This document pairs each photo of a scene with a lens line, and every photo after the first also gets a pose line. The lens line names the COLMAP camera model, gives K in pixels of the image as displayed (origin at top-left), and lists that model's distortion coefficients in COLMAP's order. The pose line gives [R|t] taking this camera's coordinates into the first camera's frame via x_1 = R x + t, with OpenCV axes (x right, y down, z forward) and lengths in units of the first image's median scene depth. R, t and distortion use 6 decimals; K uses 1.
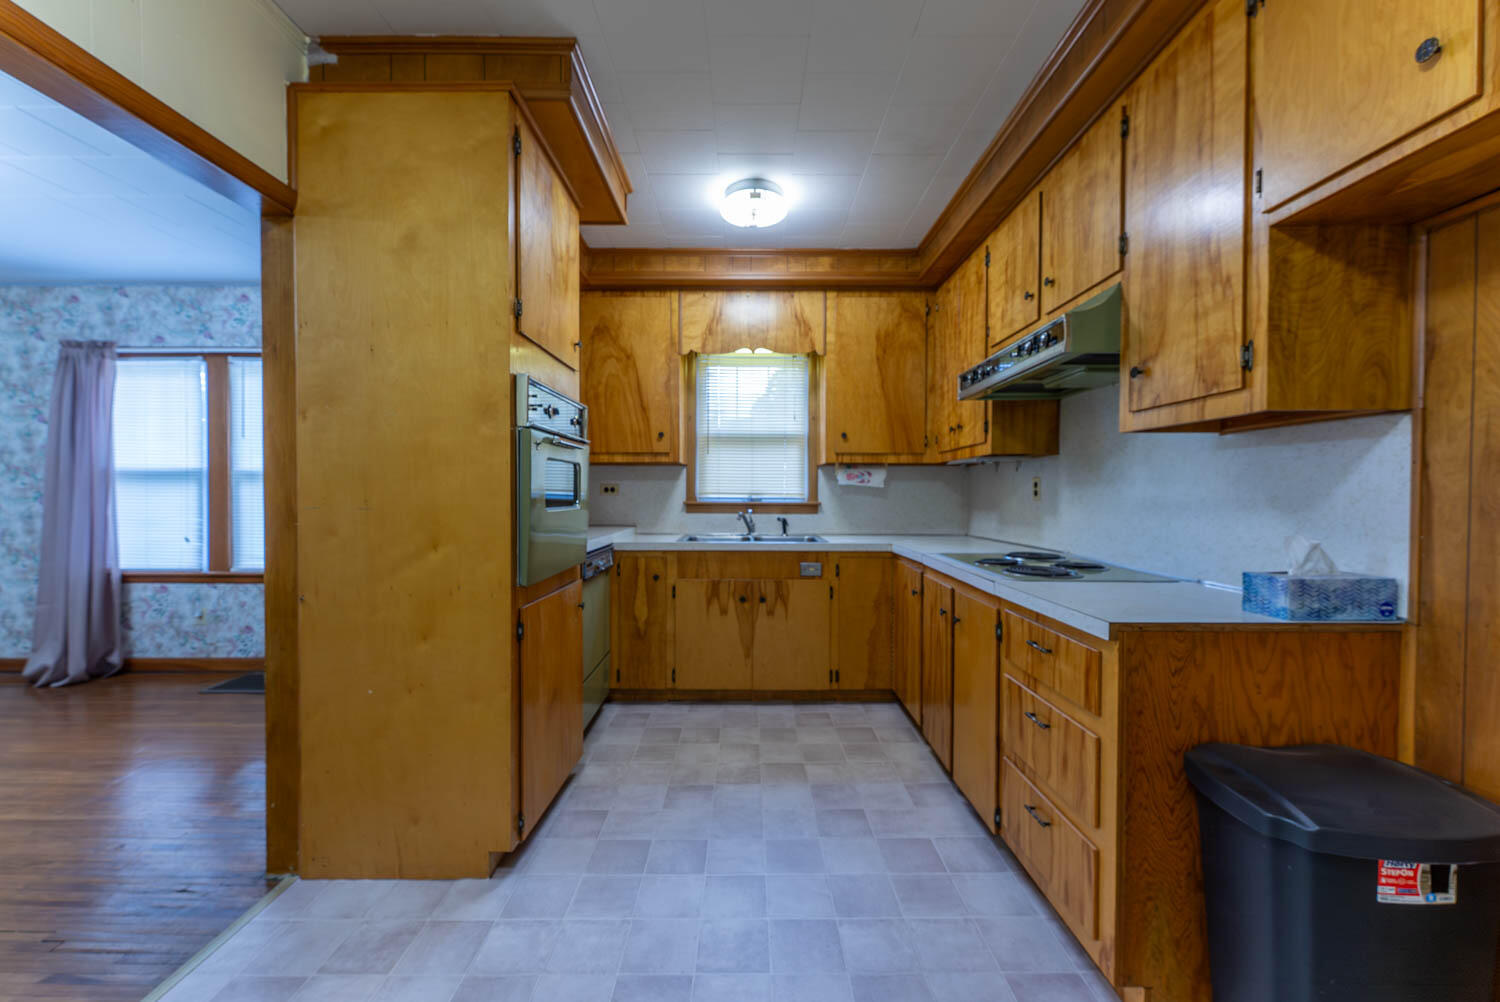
lens RADIAL K [[600.3, 0, 744.5], [0, 600.3, 503.4], [0, 0, 1]] dist [-0.001001, -0.000357]
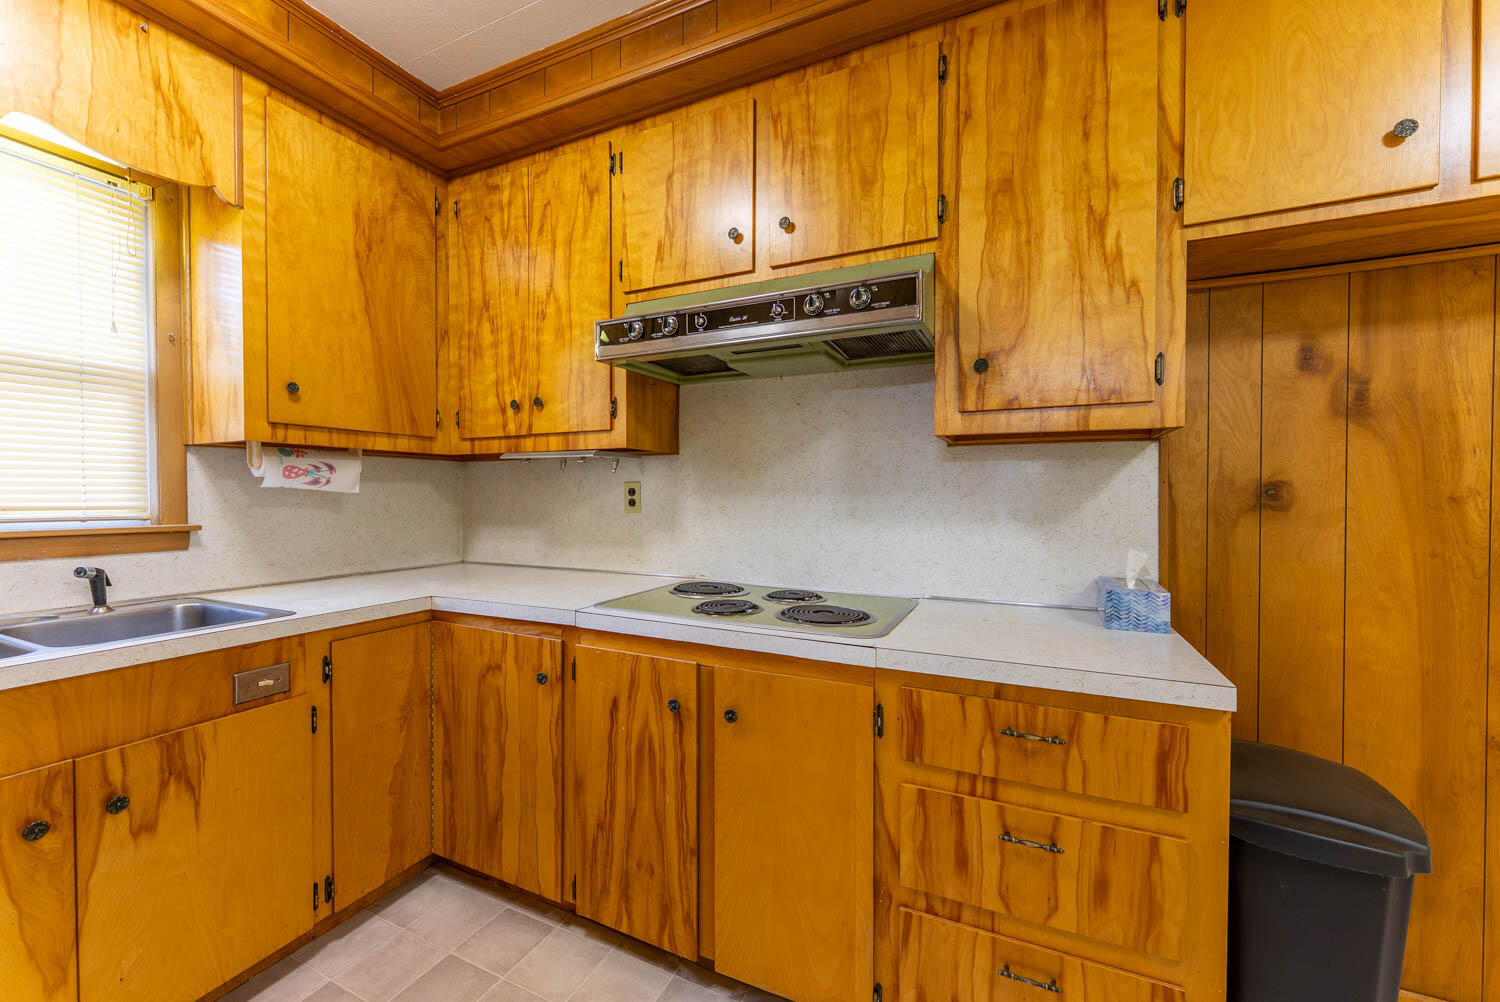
lens RADIAL K [[597.9, 0, 751.5], [0, 597.9, 503.1], [0, 0, 1]] dist [-0.001974, -0.000285]
pose [[0.423866, -0.014407, 0.905610, -0.129493], [0.013864, 0.999860, 0.009417, -0.019670], [-0.905619, 0.008563, 0.424006, 0.491010]]
